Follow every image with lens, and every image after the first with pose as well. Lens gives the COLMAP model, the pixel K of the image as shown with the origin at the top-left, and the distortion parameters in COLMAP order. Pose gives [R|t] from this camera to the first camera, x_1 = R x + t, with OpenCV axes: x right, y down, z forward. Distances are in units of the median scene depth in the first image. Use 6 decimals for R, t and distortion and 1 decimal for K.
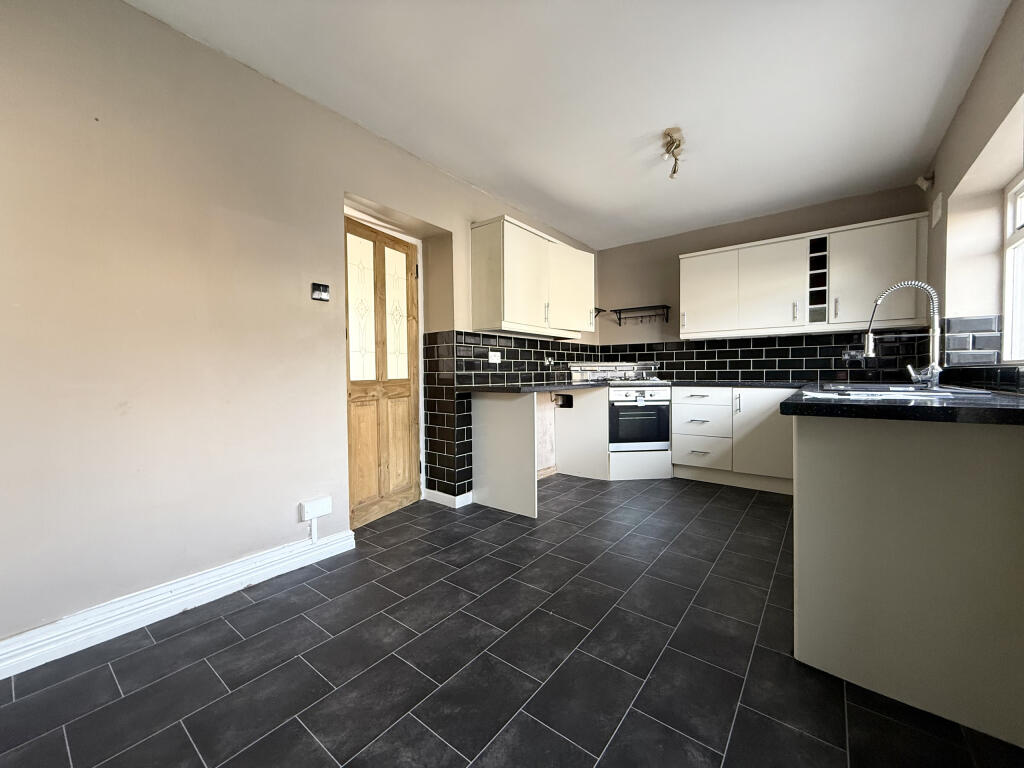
lens RADIAL K [[407.2, 0, 508.4], [0, 407.2, 383.1], [0, 0, 1]] dist [-0.000561, 0.000164]
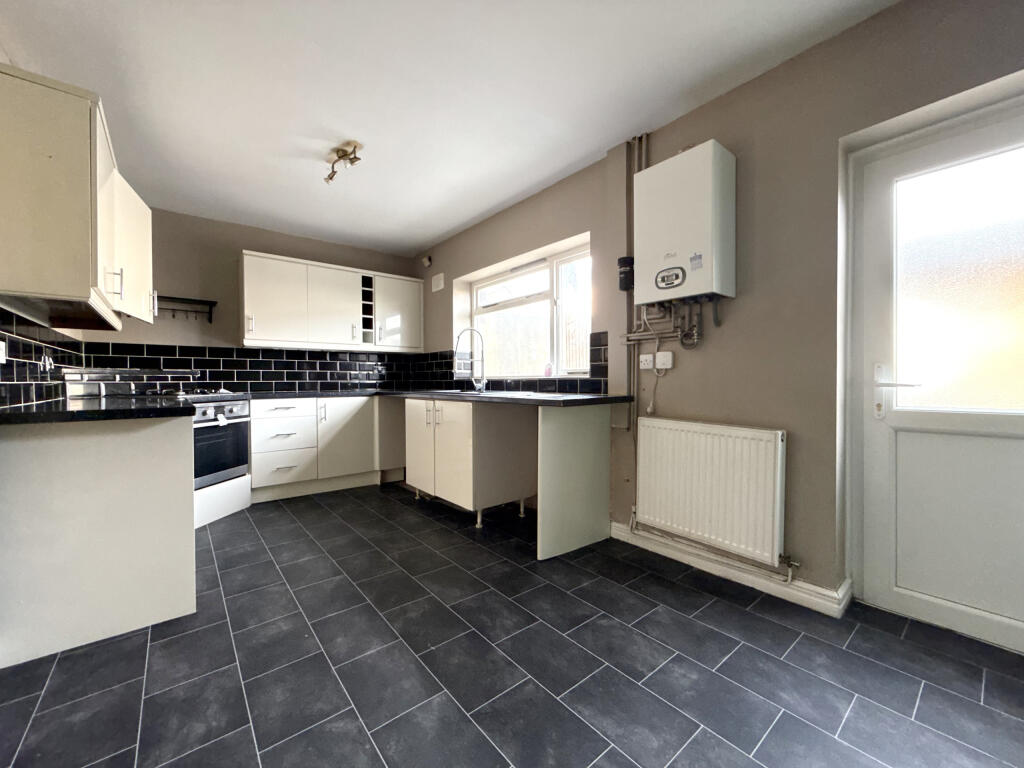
lens RADIAL K [[408.9, 0, 508.2], [0, 408.9, 382.9], [0, 0, 1]] dist [0.001227, -0.000025]
pose [[0.217837, 0.001997, 0.975983, -0.377532], [0.027738, 0.999581, -0.008236, -0.005375], [-0.975591, 0.028866, 0.217690, 0.315395]]
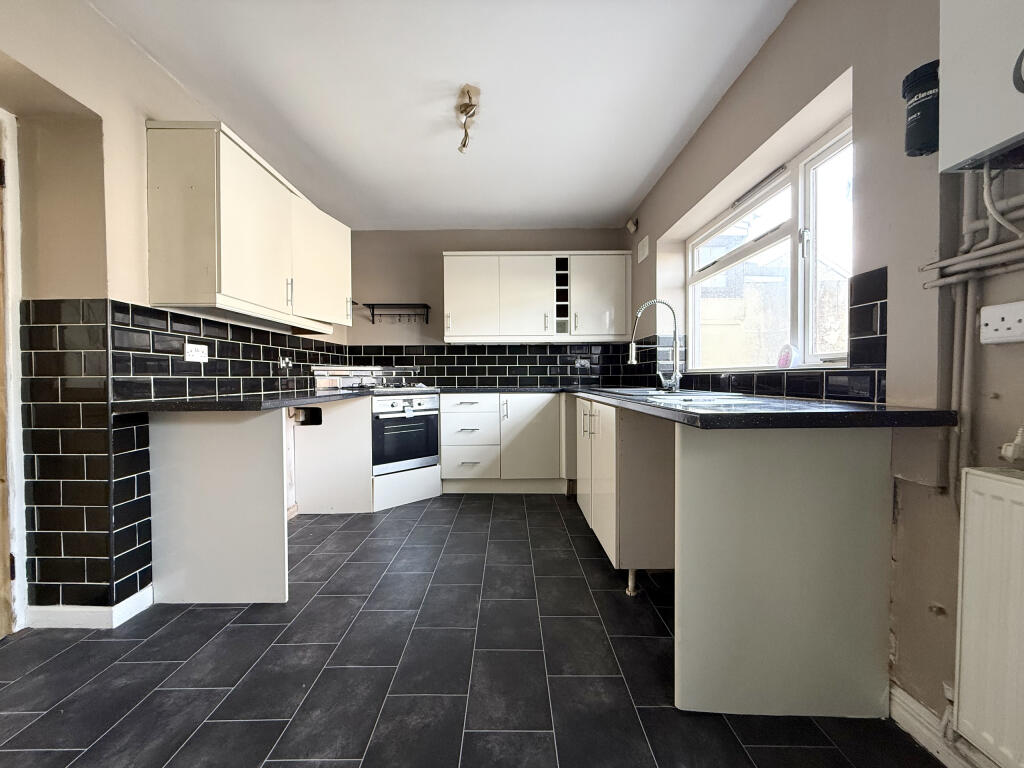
lens RADIAL K [[407.2, 0, 508.4], [0, 407.2, 383.1], [0, 0, 1]] dist [-0.000561, 0.000164]
pose [[0.786045, -0.005321, 0.618146, -0.044534], [0.015054, 0.999831, -0.010537, -0.003897], [-0.617986, 0.017588, 0.785992, 0.224062]]
